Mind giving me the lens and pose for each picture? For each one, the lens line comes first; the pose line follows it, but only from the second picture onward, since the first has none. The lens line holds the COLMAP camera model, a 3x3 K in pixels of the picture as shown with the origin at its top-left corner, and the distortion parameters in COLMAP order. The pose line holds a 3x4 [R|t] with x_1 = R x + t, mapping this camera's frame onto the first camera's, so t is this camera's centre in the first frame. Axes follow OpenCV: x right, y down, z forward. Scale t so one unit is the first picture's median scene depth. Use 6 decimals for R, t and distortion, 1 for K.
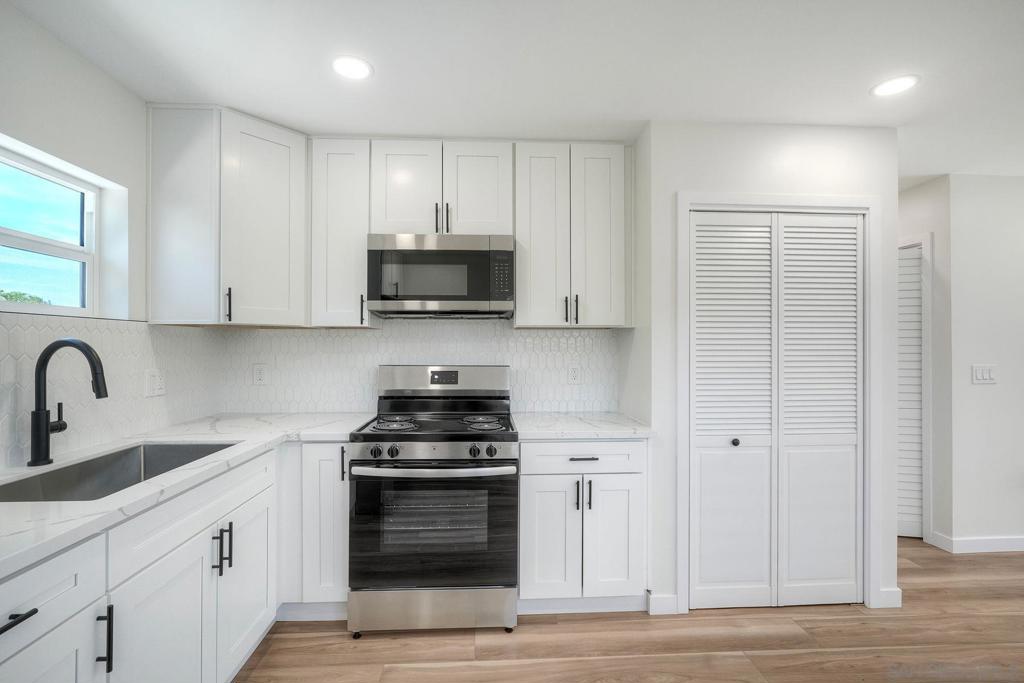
lens RADIAL K [[466.1, 0, 493.6], [0, 466.1, 347.8], [0, 0, 1]] dist [-0.010140, 0.003822]
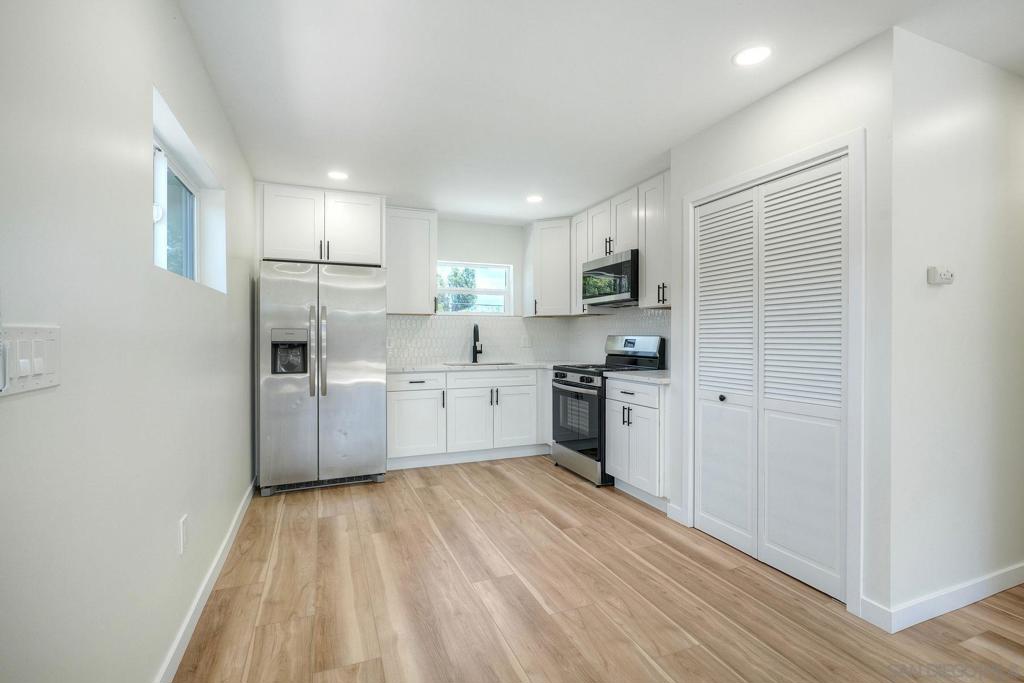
lens RADIAL K [[466.1, 0, 511.4], [0, 466.1, 339.9], [0, 0, 1]] dist [-0.010140, 0.003822]
pose [[0.326430, 0.004876, -0.945209, 1.506708], [0.005024, 0.999964, 0.006894, 0.049888], [0.945208, -0.007000, 0.326394, 0.134108]]
